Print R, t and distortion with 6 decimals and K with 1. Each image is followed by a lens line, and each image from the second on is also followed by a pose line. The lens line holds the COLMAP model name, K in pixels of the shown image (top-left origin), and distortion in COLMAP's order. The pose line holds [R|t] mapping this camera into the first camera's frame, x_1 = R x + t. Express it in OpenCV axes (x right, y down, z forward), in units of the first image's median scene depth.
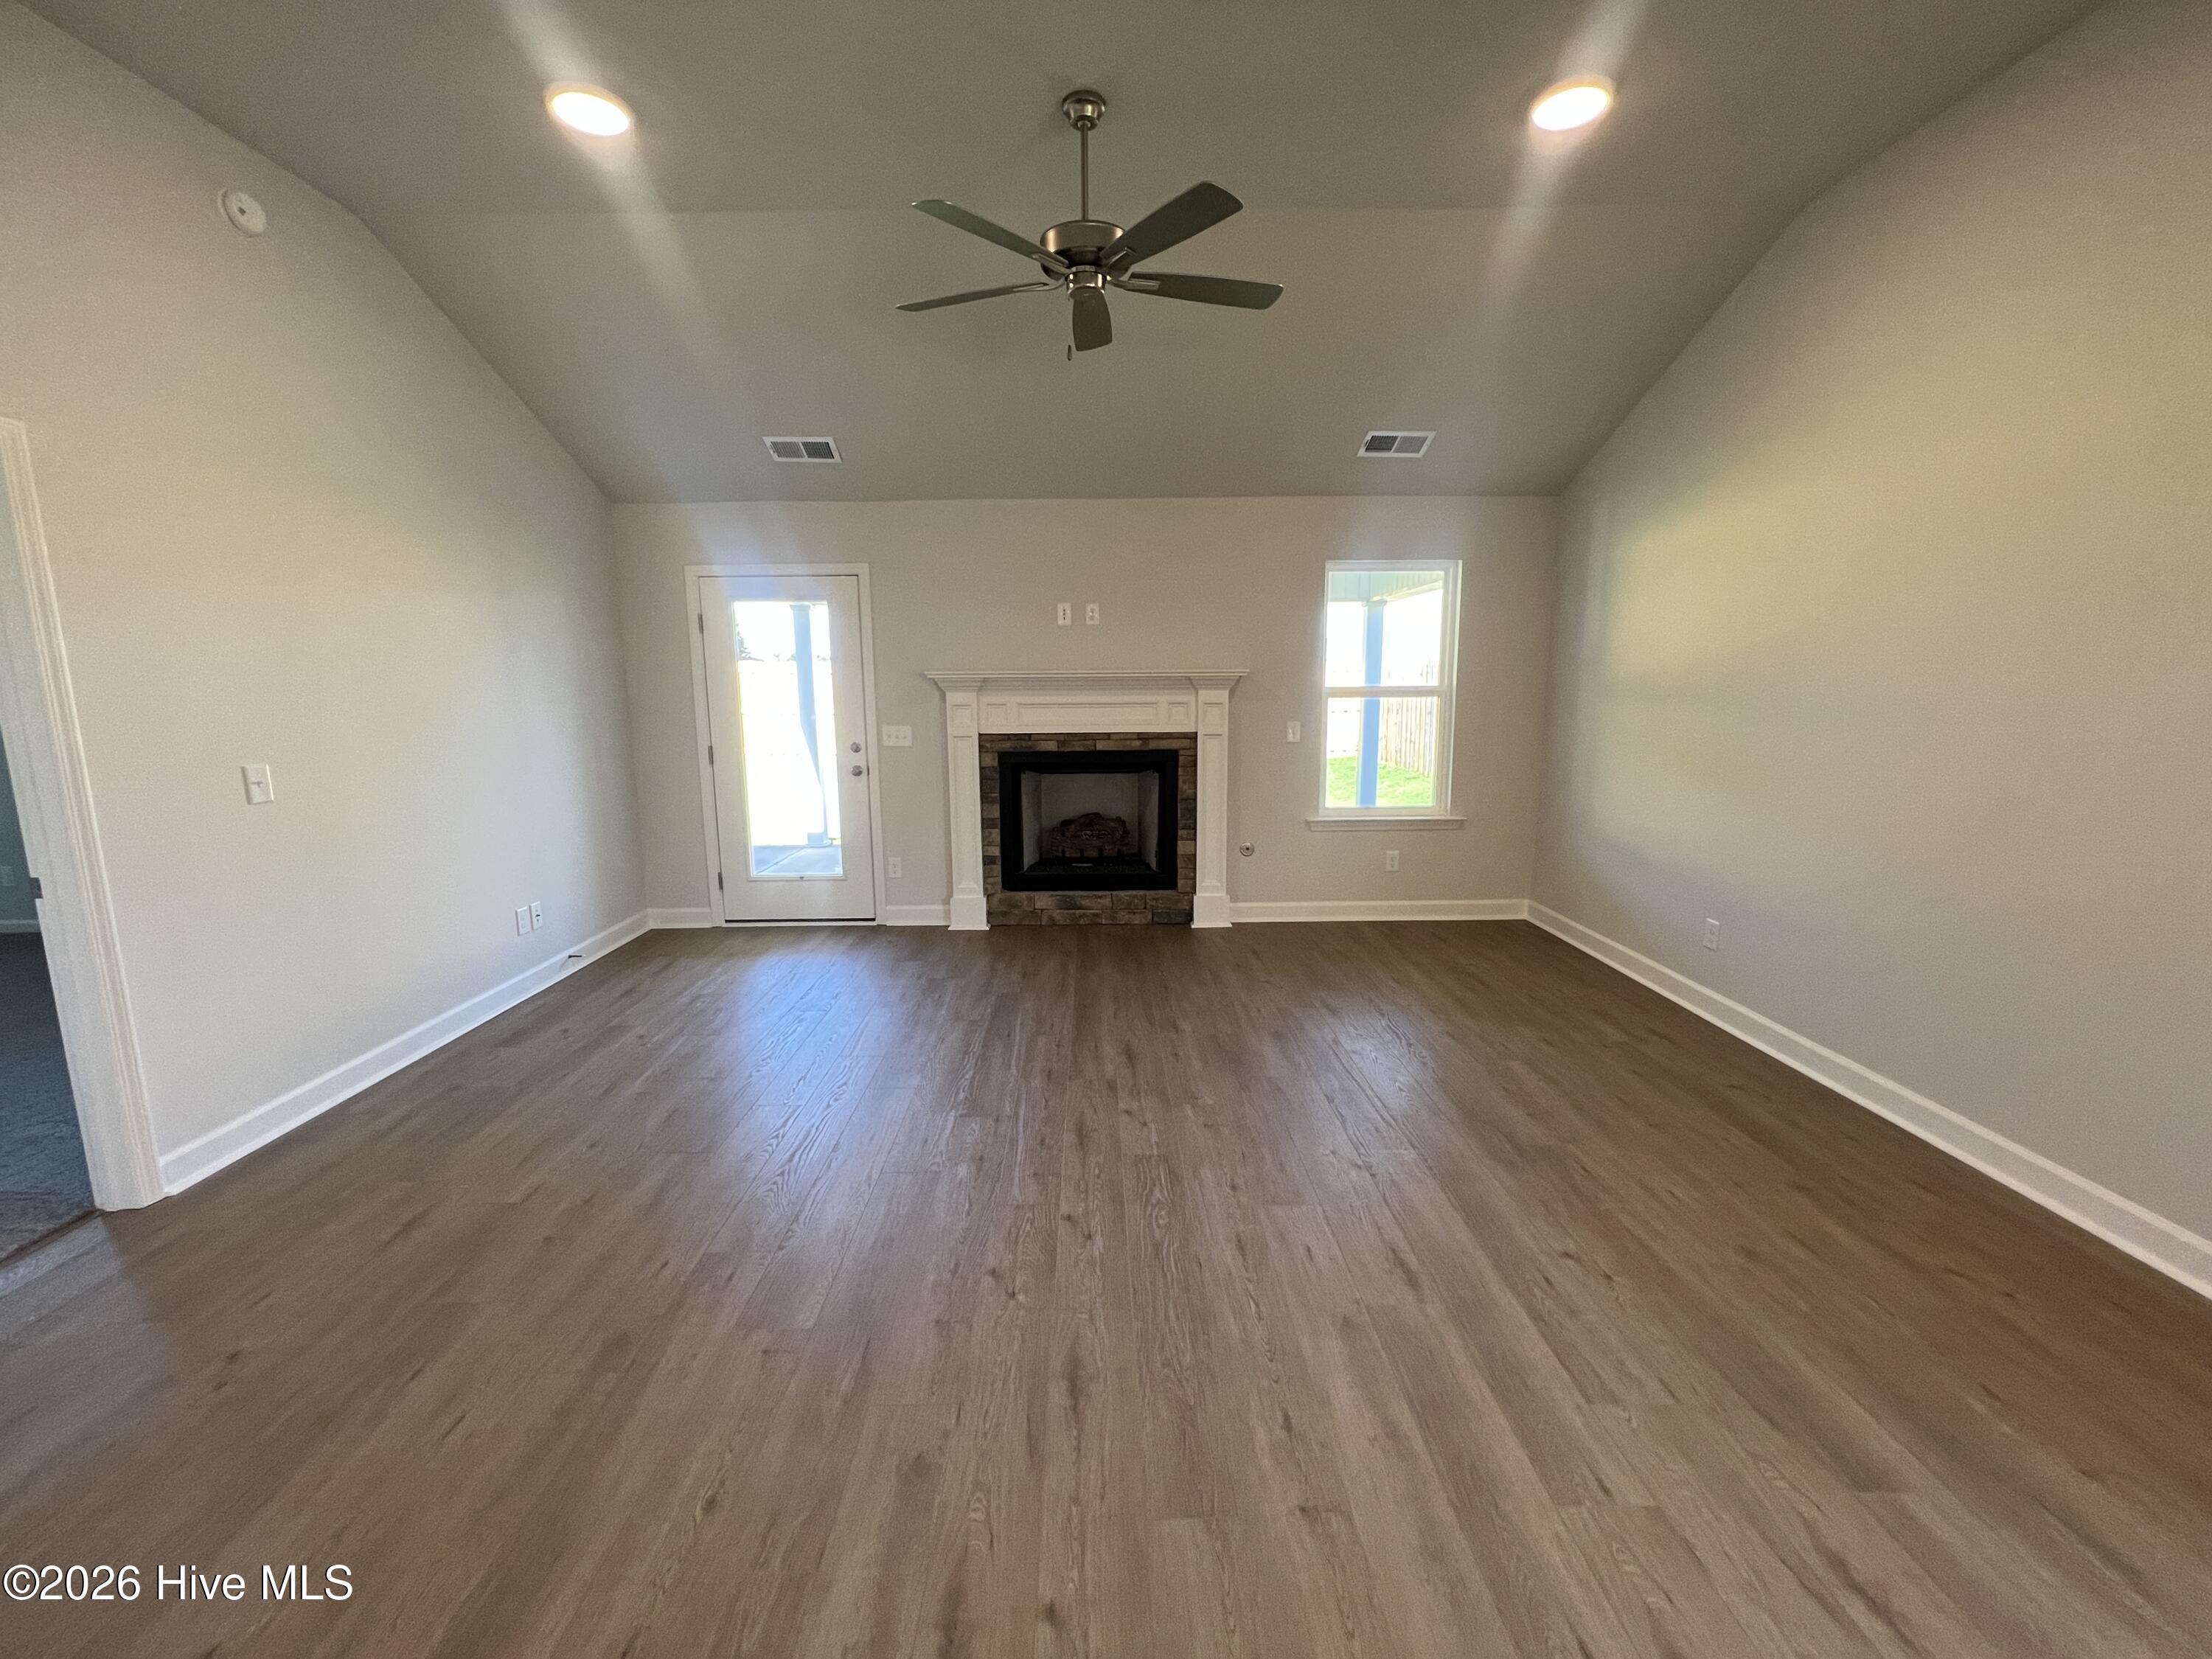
lens RADIAL K [[895.7, 0, 1100.5], [0, 895.7, 831.8], [0, 0, 1]] dist [-0.002762, 0.000612]
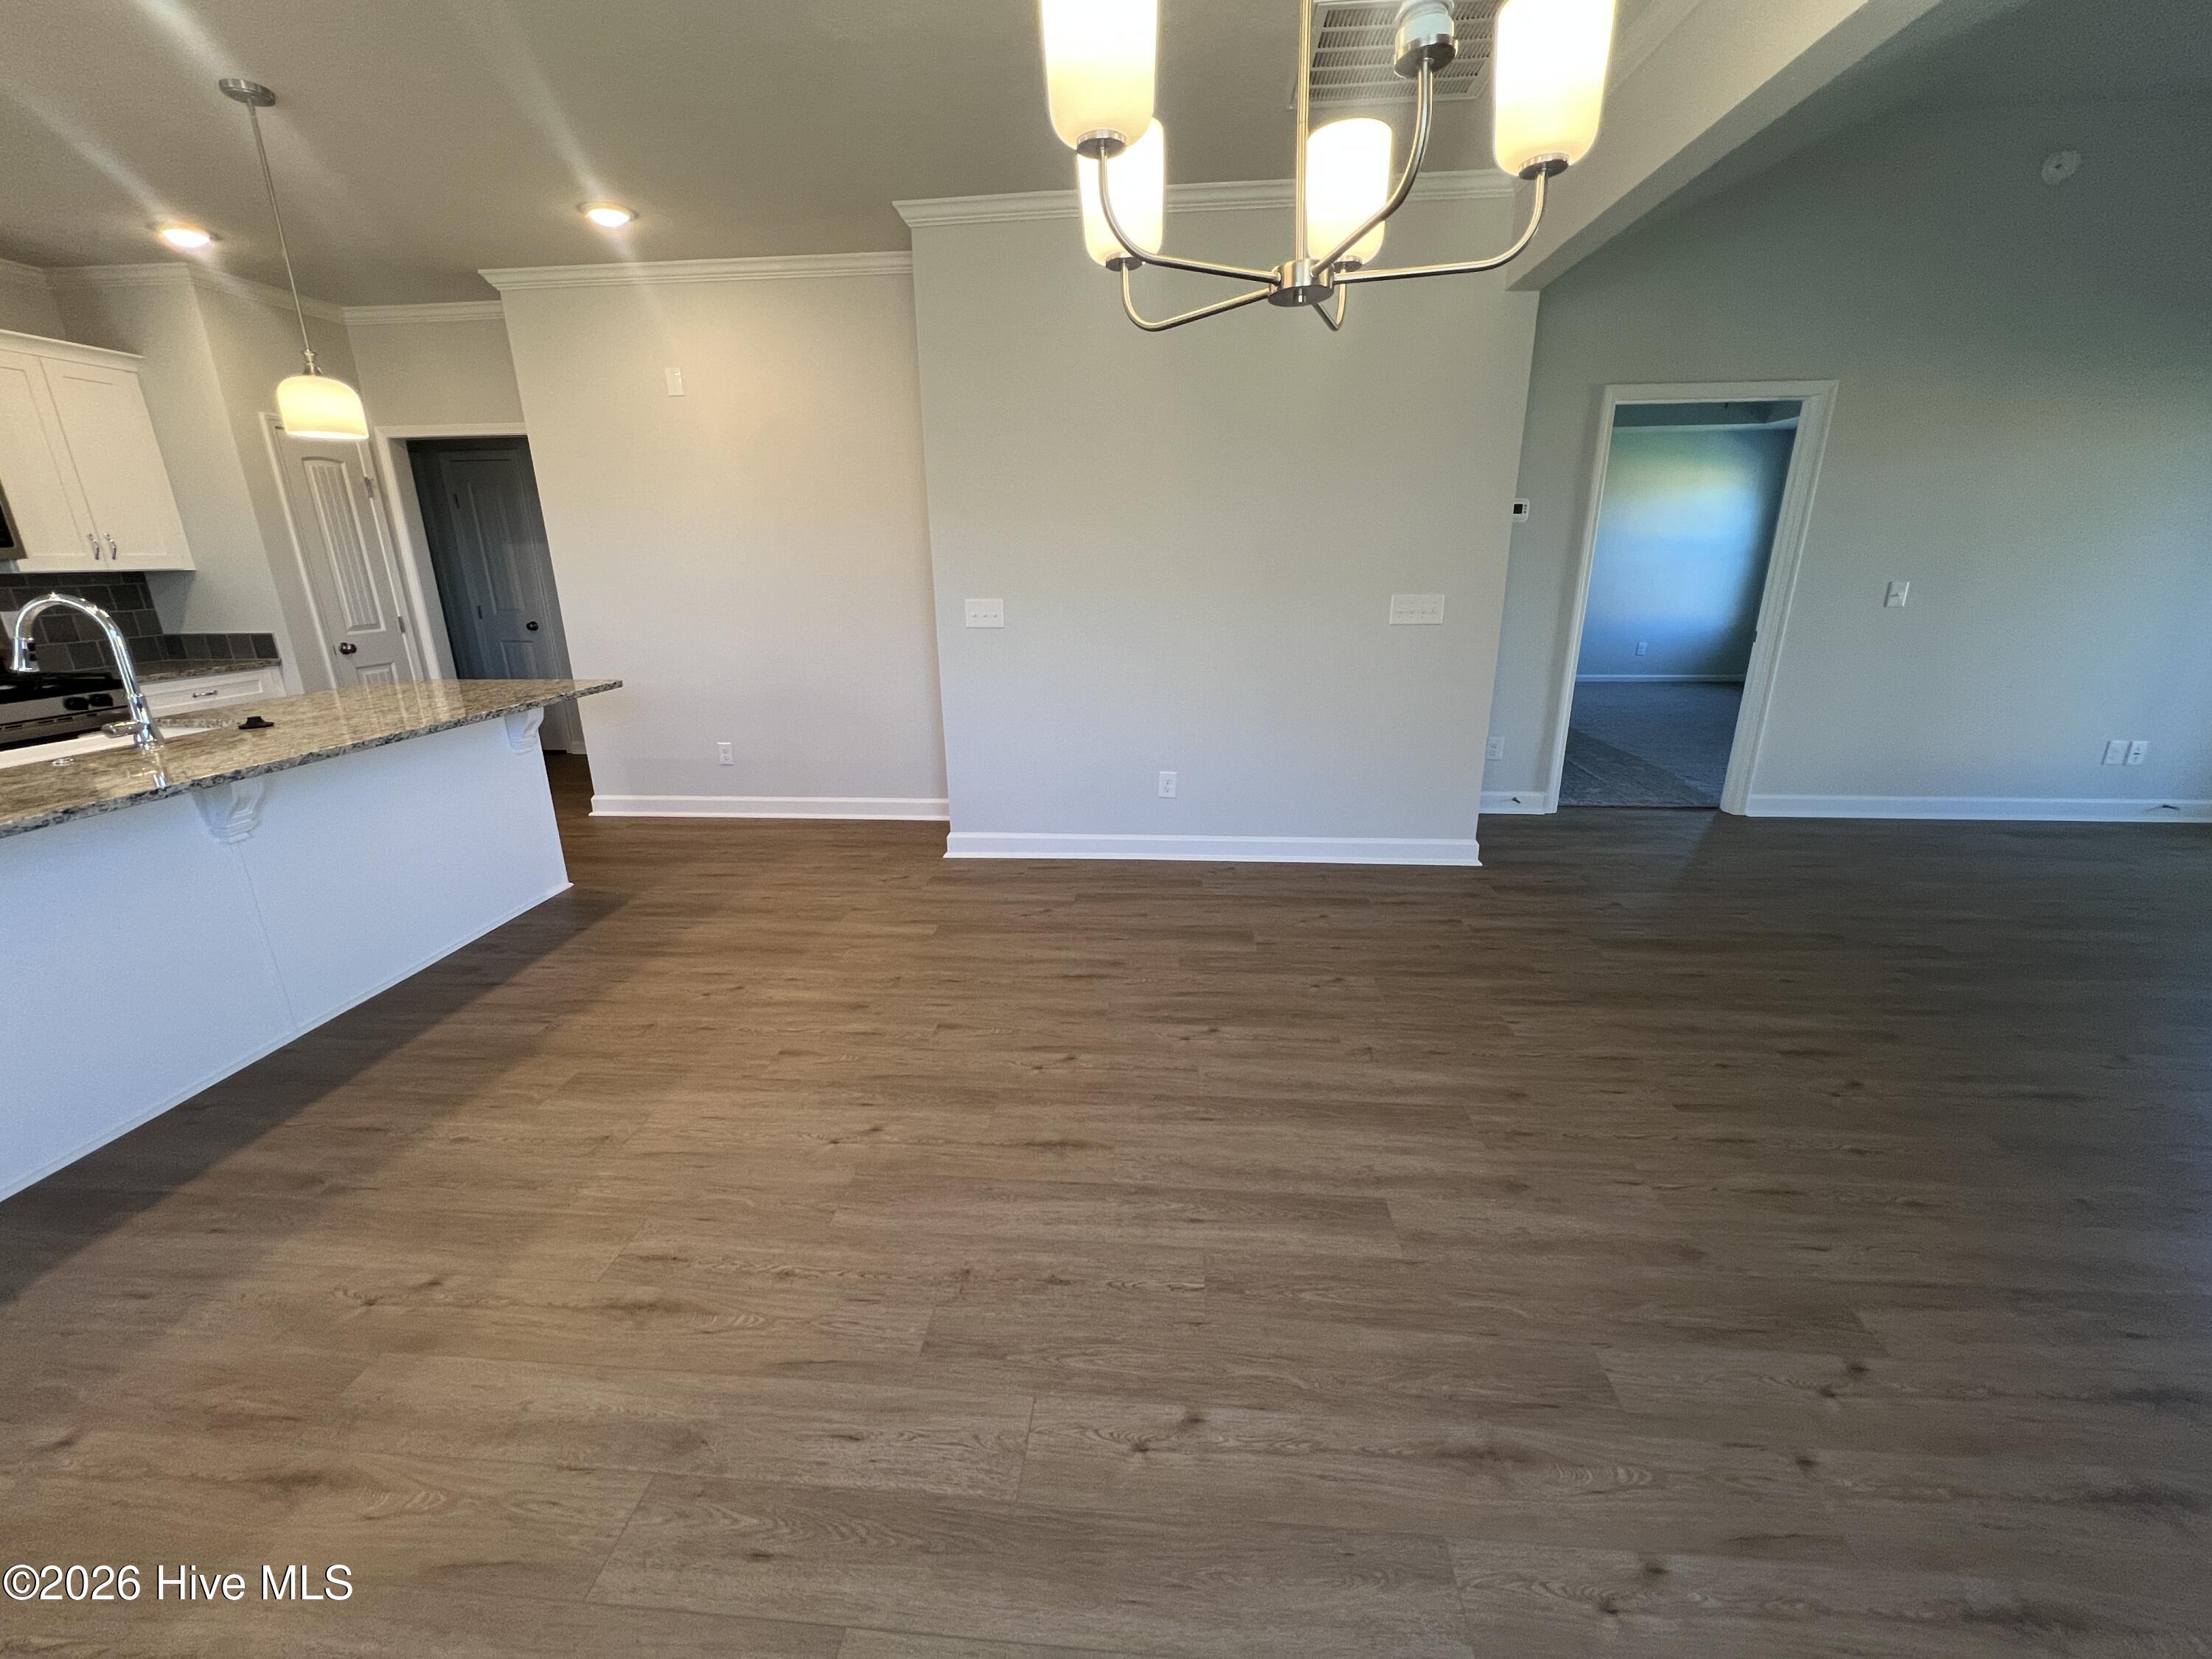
lens RADIAL K [[895.7, 0, 1107.0], [0, 895.7, 824.1], [0, 0, 1]] dist [-0.002762, 0.000612]
pose [[-0.088964, 0.295705, -0.951128, 0.466502], [-0.154128, 0.939325, 0.306452, 0.033961], [0.984037, 0.173859, -0.037990, -0.125992]]
